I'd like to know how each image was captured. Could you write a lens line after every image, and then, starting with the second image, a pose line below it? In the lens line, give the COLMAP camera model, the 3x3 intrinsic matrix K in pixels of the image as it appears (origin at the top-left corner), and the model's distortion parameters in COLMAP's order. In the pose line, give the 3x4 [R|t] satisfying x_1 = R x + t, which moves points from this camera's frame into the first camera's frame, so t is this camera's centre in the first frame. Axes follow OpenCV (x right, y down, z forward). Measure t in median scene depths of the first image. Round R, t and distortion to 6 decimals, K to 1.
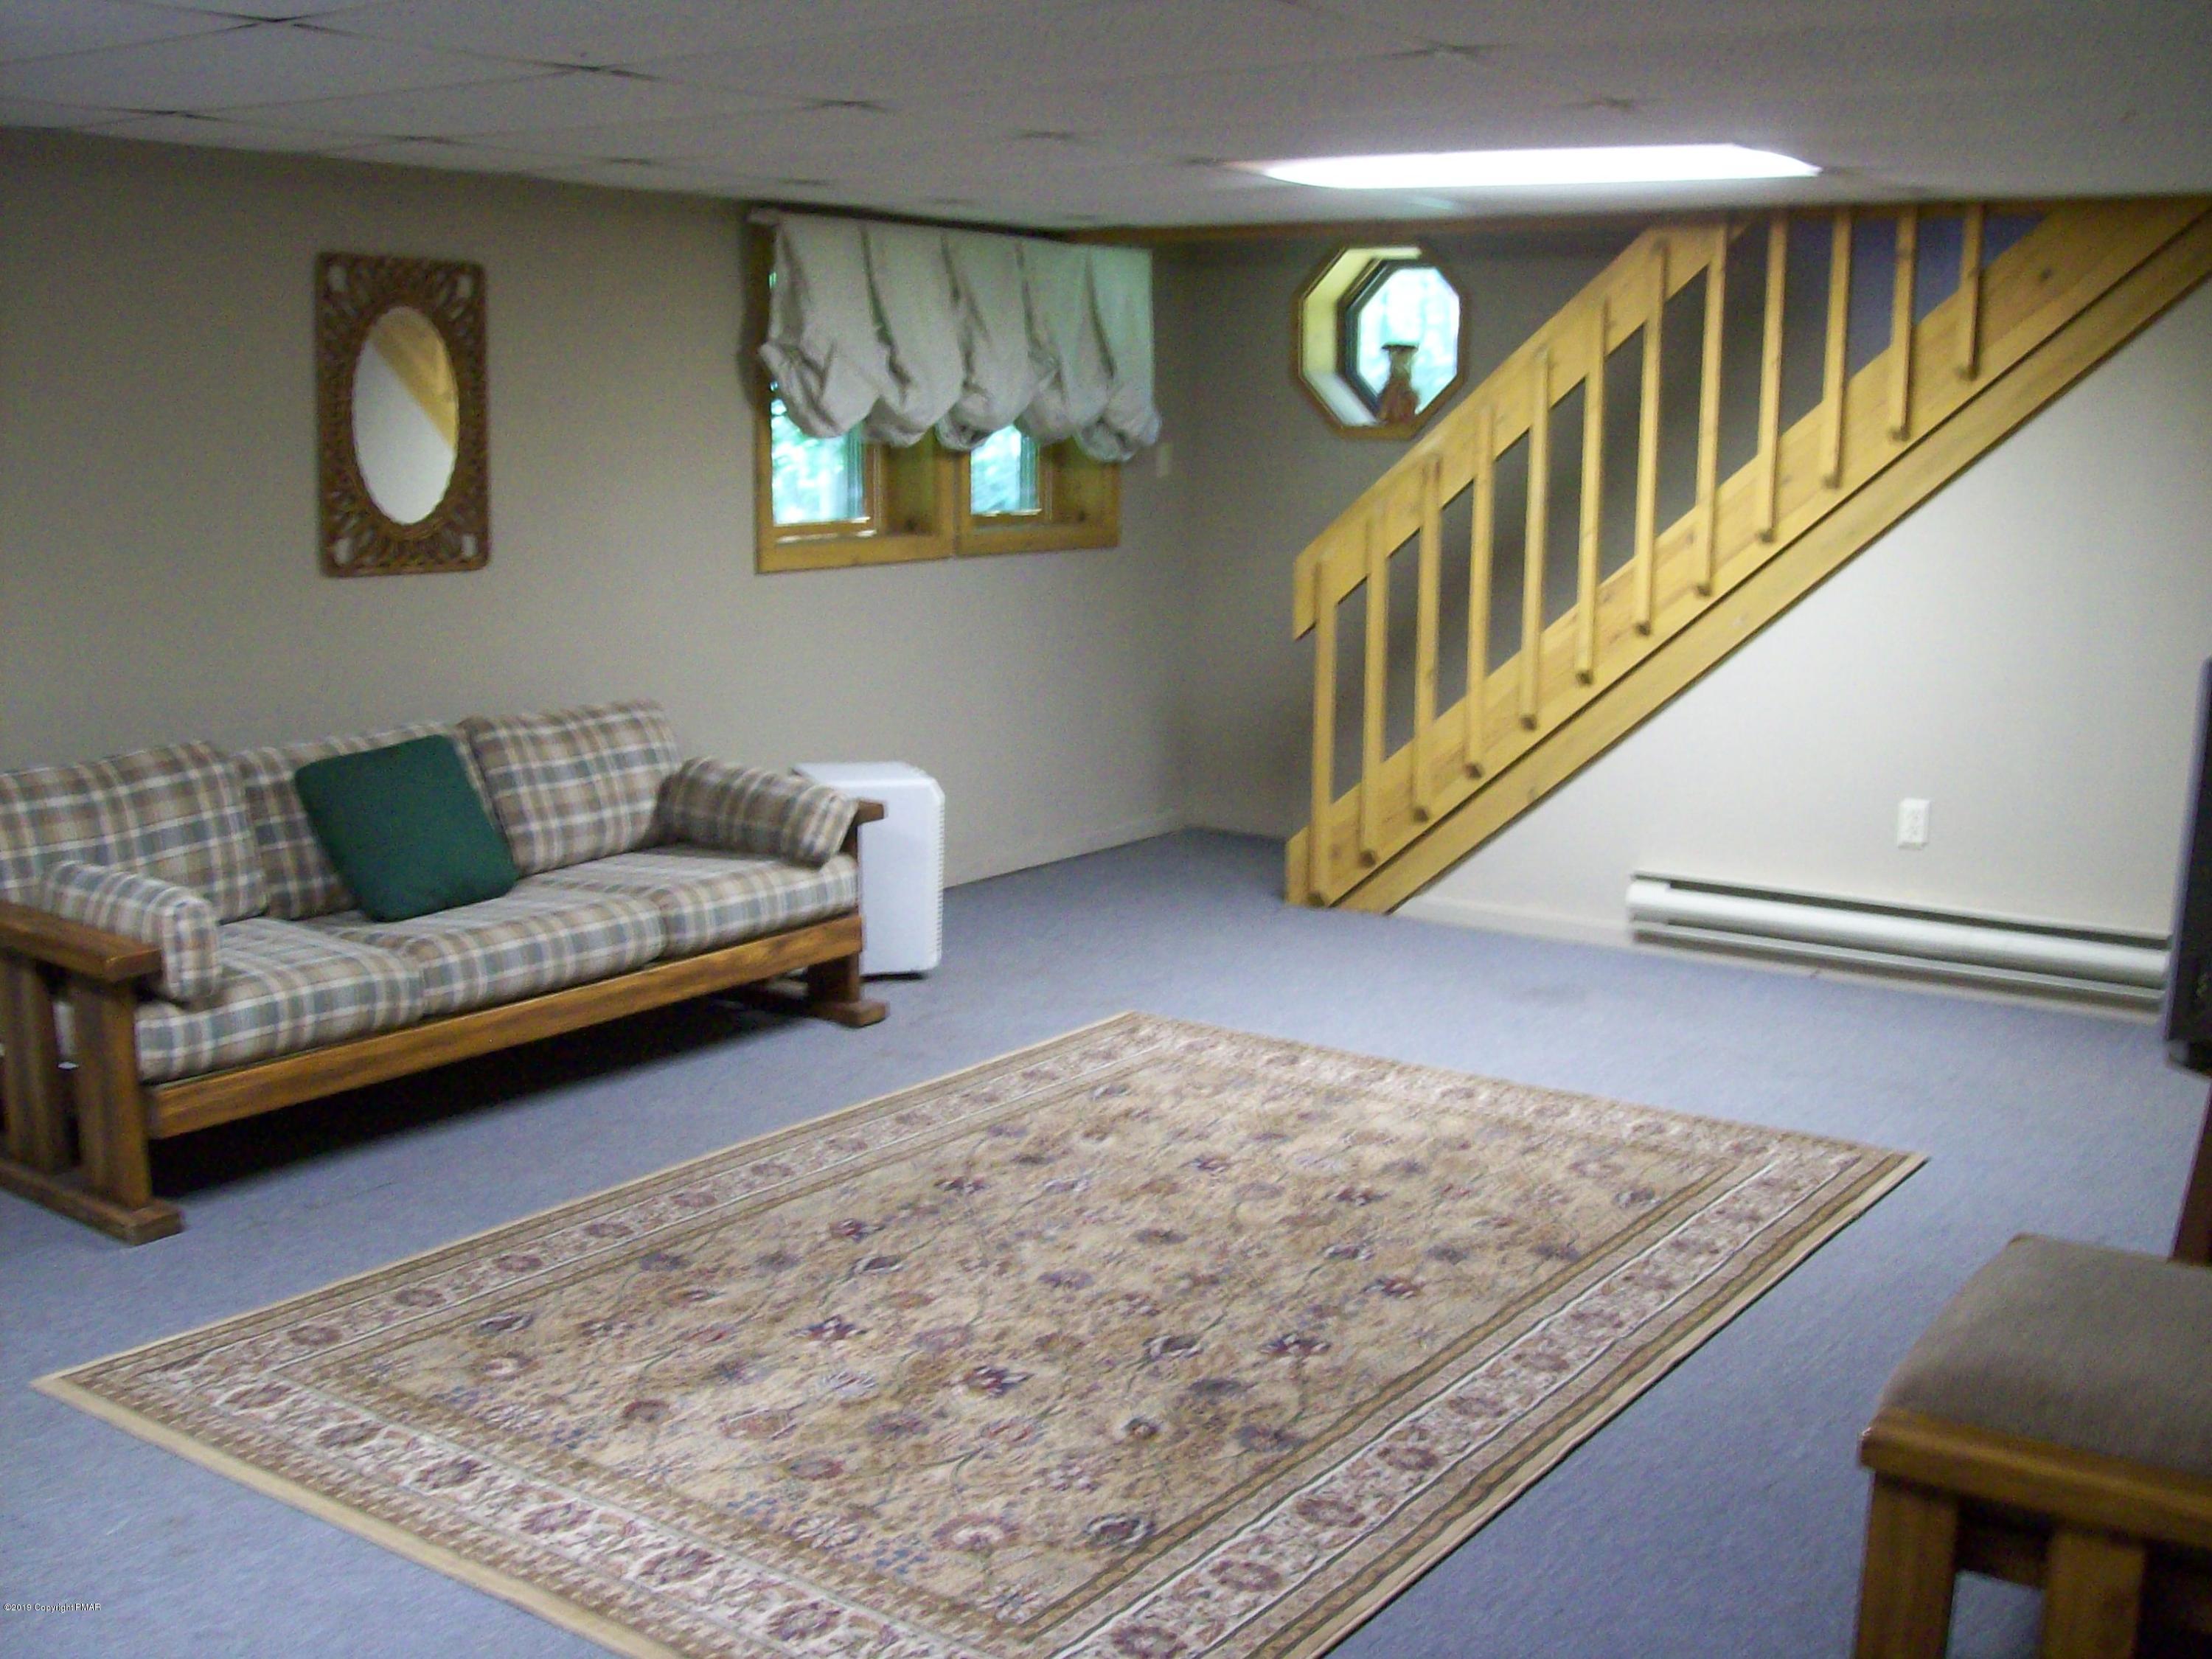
lens RADIAL K [[2258.3, 0, 1106.0], [0, 2258.3, 829.5], [0, 0, 1]] dist [-0.072040, -0.000246]
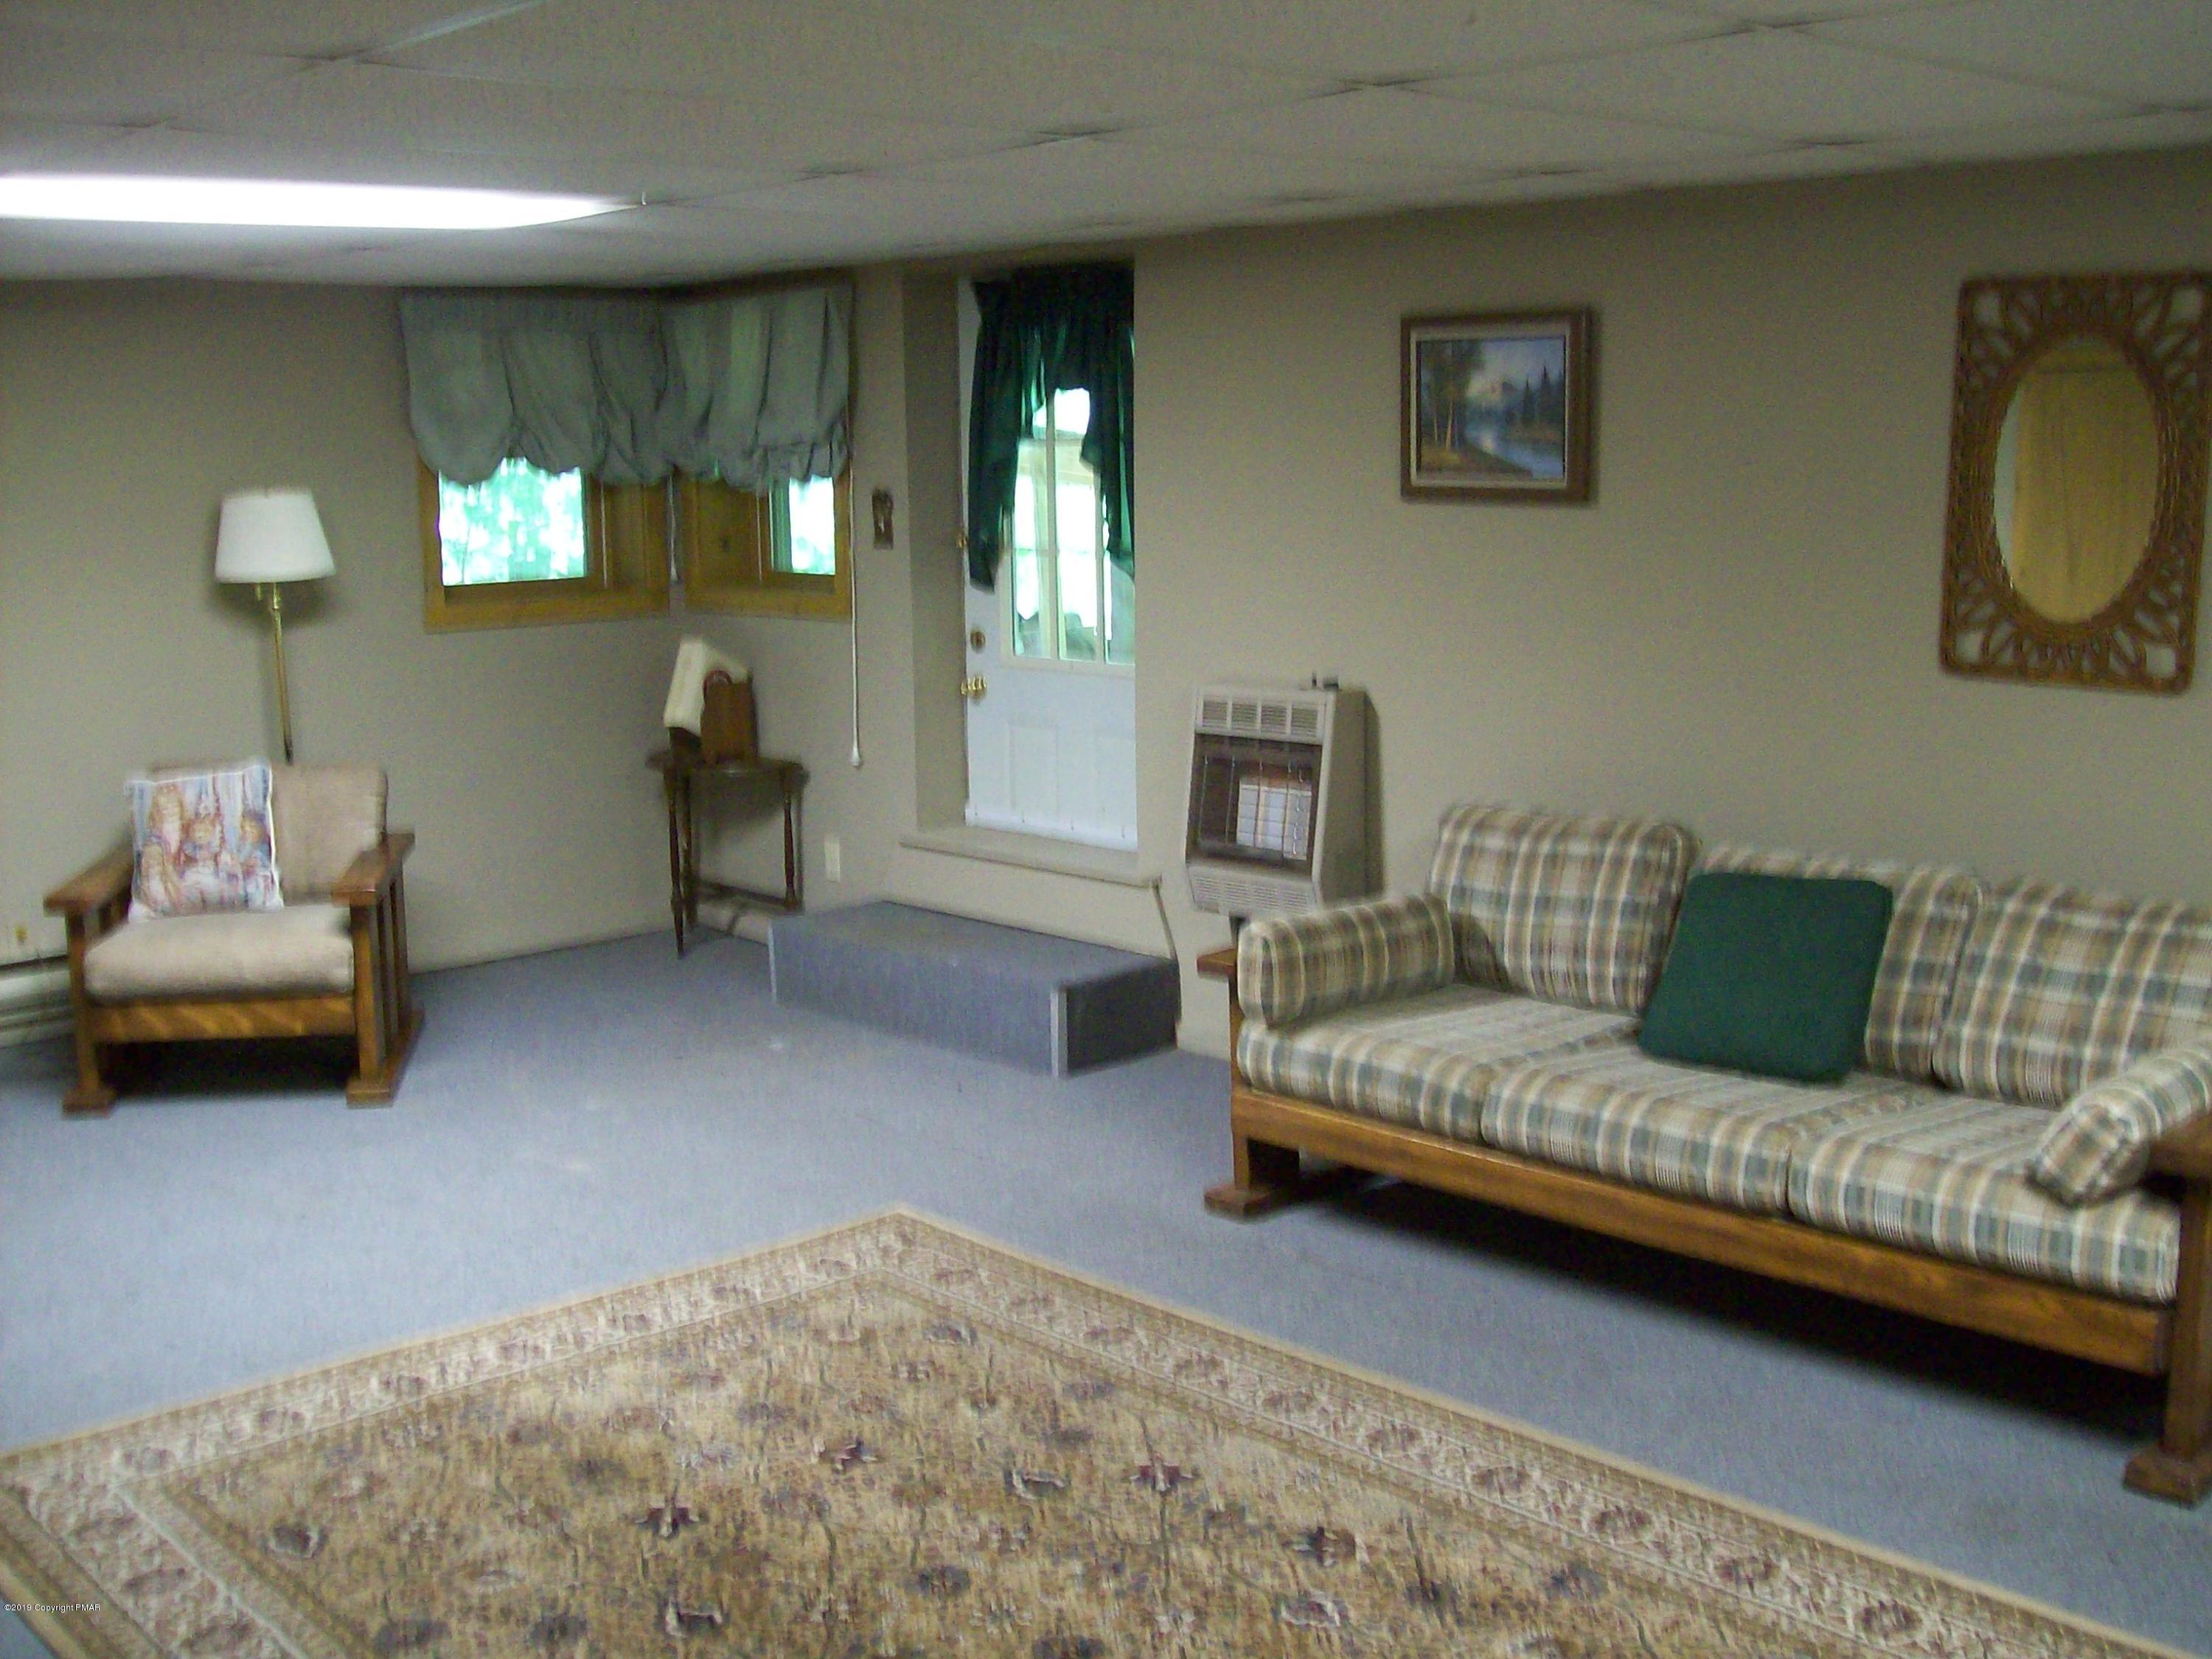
lens RADIAL K [[2352.2, 0, 1088.5], [0, 2352.2, 847.1], [0, 0, 1]] dist [-0.181038, 0.135697]
pose [[-0.181465, 0.152440, -0.971511, 0.697439], [-0.168566, 0.968469, 0.183448, -0.199555], [0.968843, 0.197053, -0.150047, 1.087987]]
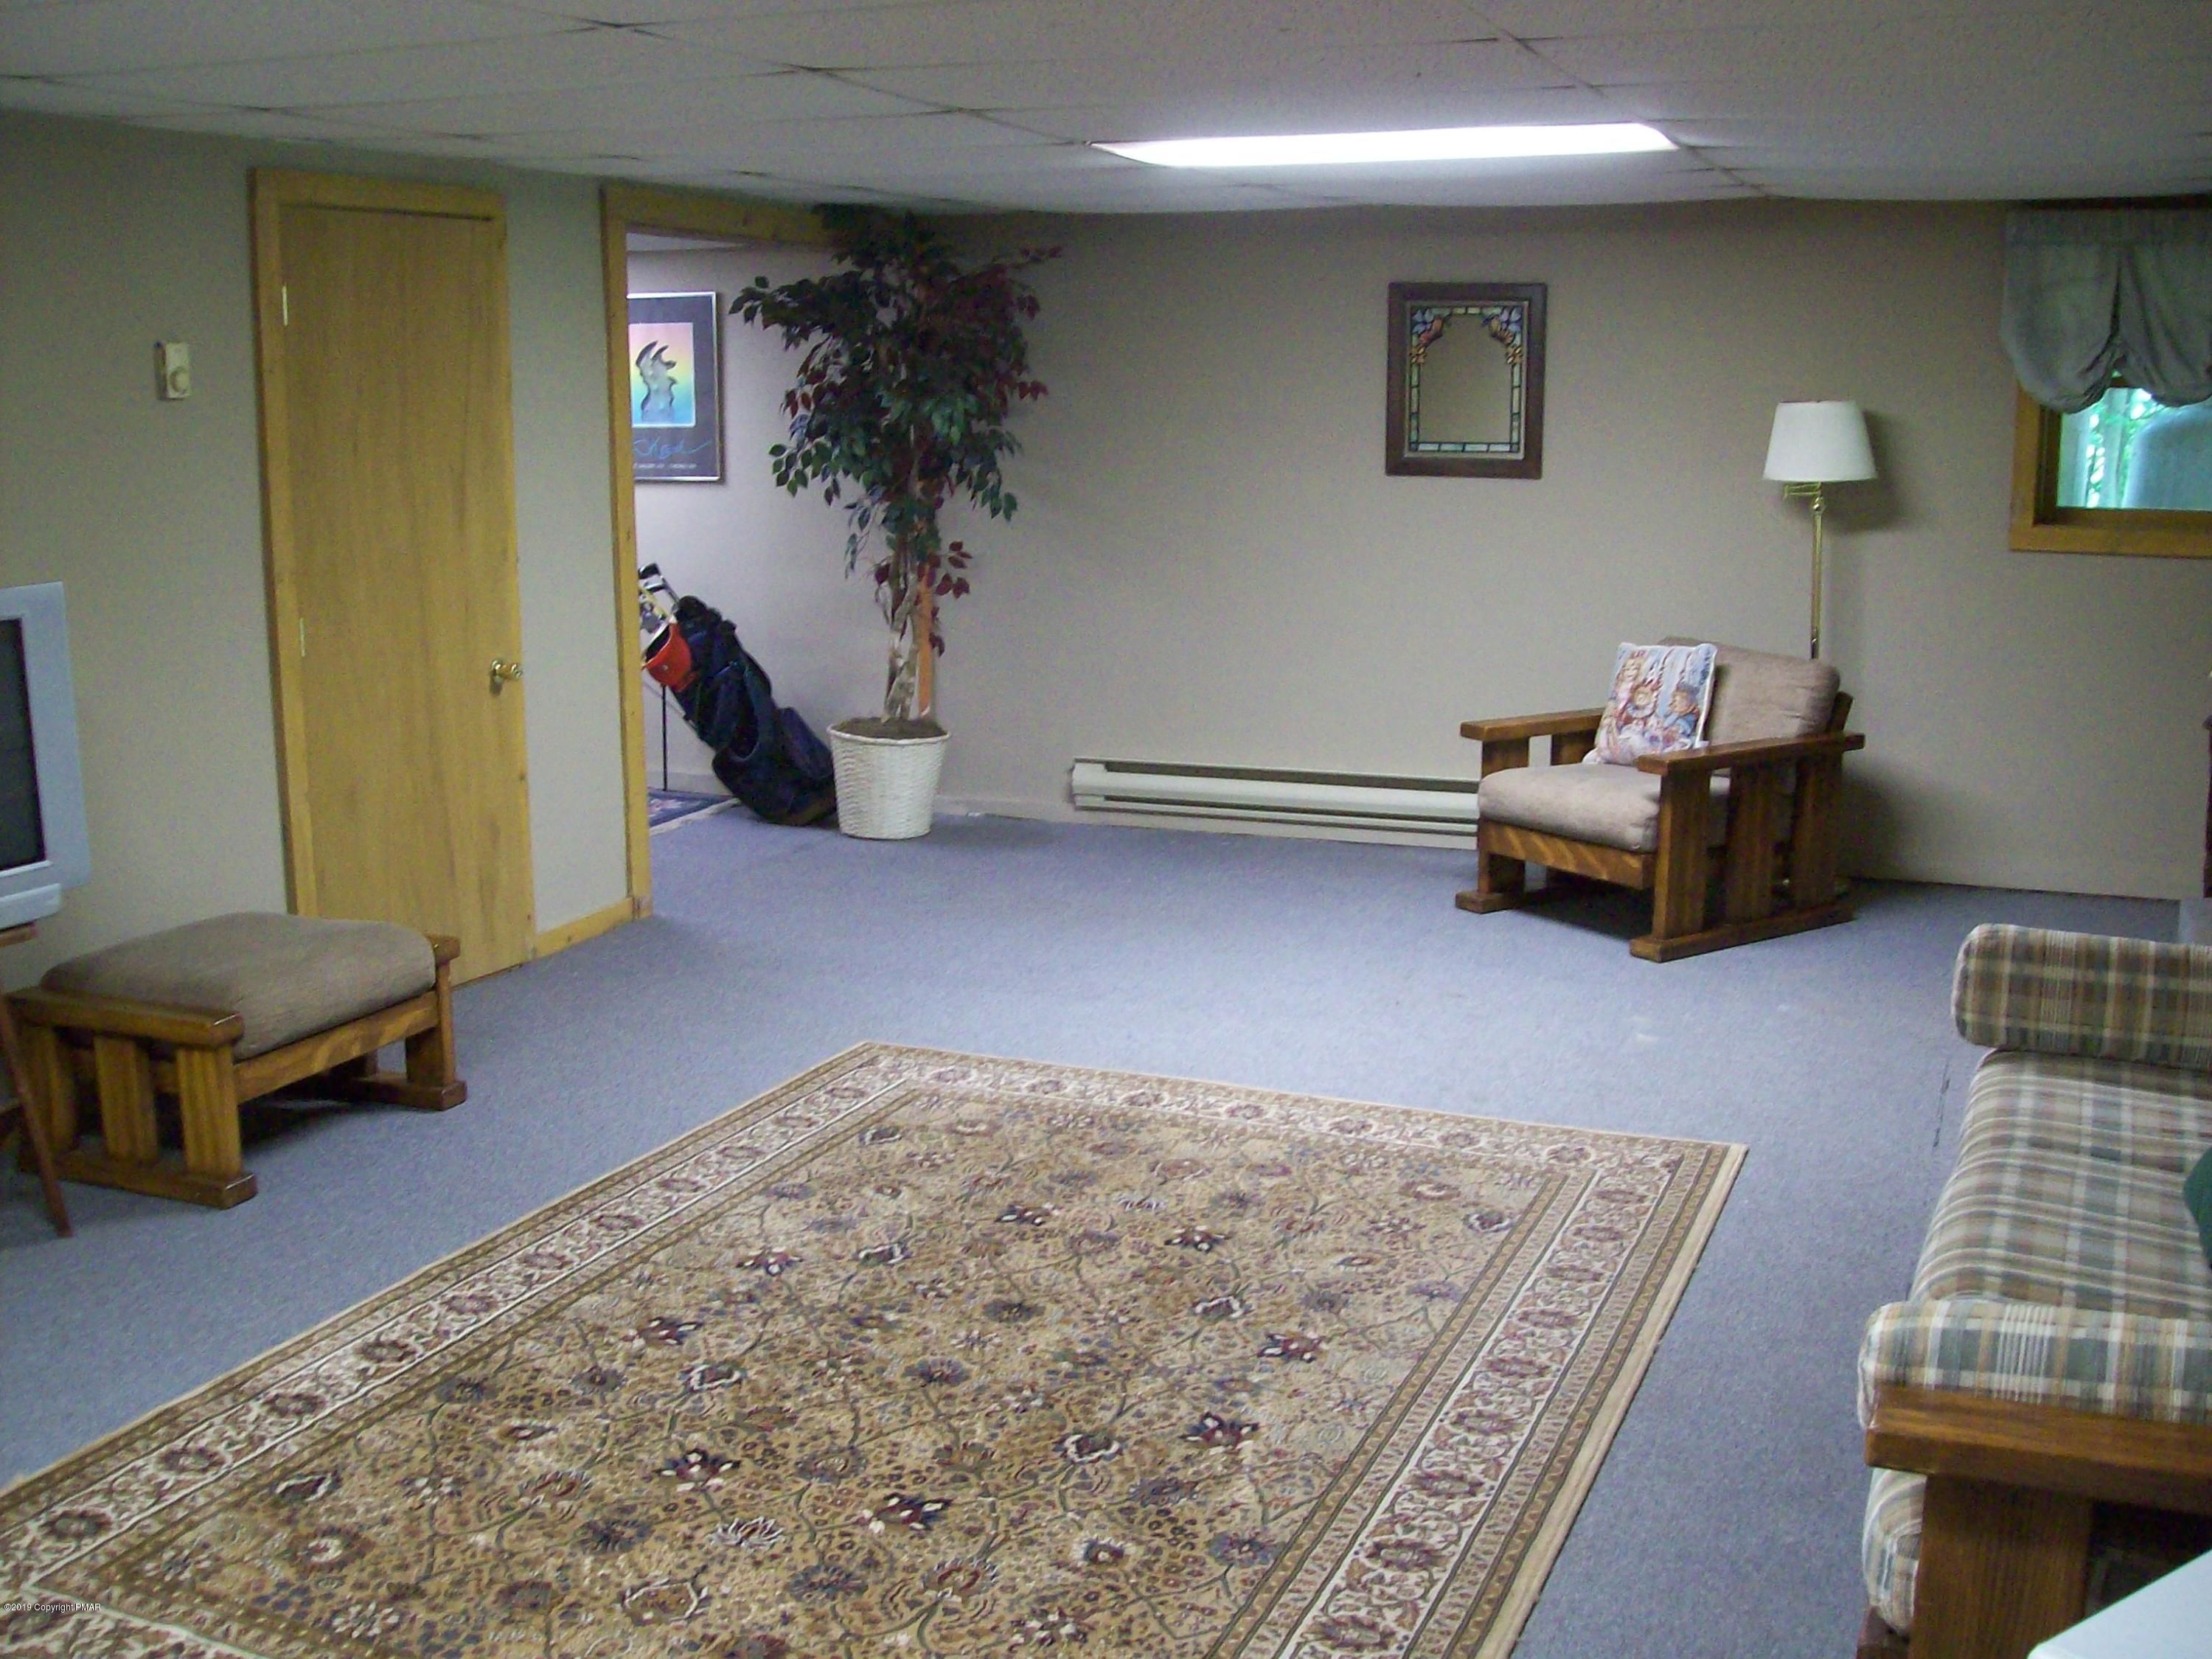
lens RADIAL K [[2352.2, 0, 1088.5], [0, 2352.2, 847.1], [0, 0, 1]] dist [-0.181038, 0.135697]
pose [[-0.974220, 0.038816, -0.222234, 0.158236], [-0.045133, 0.931637, 0.360576, -0.328606], [0.221037, 0.361311, -0.905868, 1.773000]]
